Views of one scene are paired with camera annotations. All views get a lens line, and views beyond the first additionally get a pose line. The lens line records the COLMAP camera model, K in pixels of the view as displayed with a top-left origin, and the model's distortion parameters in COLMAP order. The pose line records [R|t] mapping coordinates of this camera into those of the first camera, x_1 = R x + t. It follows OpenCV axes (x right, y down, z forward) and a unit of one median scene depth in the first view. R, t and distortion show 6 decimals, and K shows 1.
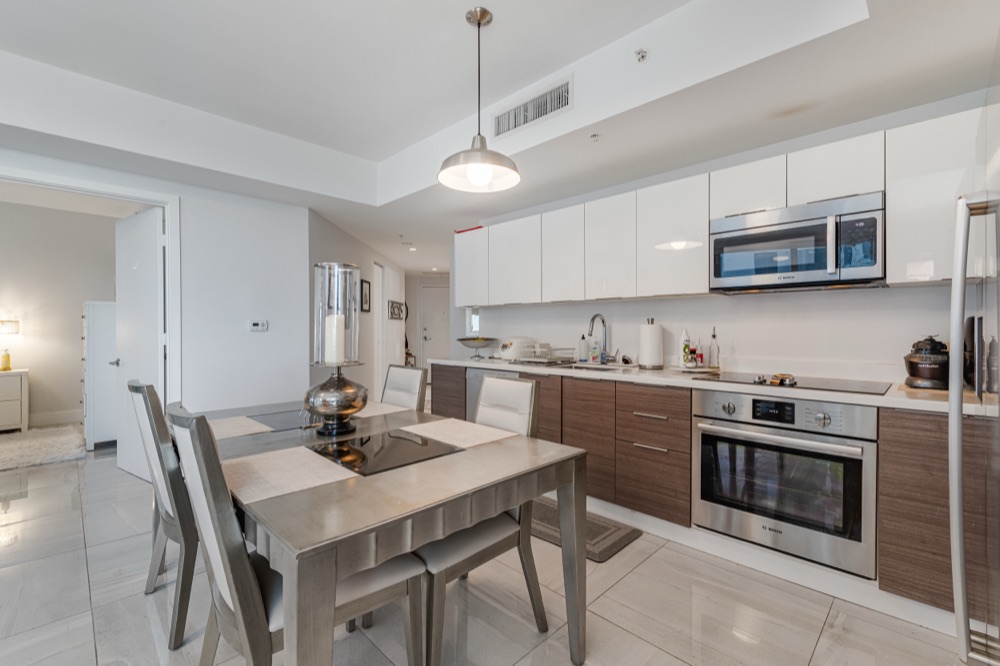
lens RADIAL K [[445.8, 0, 501.6], [0, 445.8, 330.6], [0, 0, 1]] dist [0.000636, 0.000233]
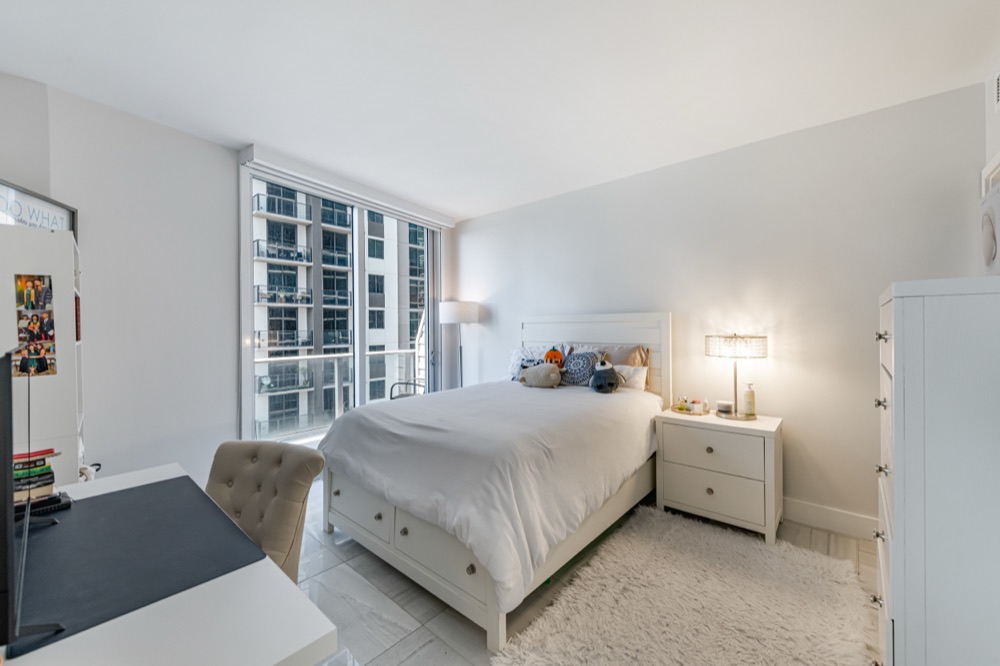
lens RADIAL K [[391.4, 0, 500.0], [0, 391.4, 333.0], [0, 0, 1]] dist [0.000905, 0.000091]
pose [[0.050089, 0.007432, -0.998717, -0.591891], [0.008156, 0.999936, 0.007850, -0.032237], [0.998711, -0.008539, 0.050025, 0.629428]]
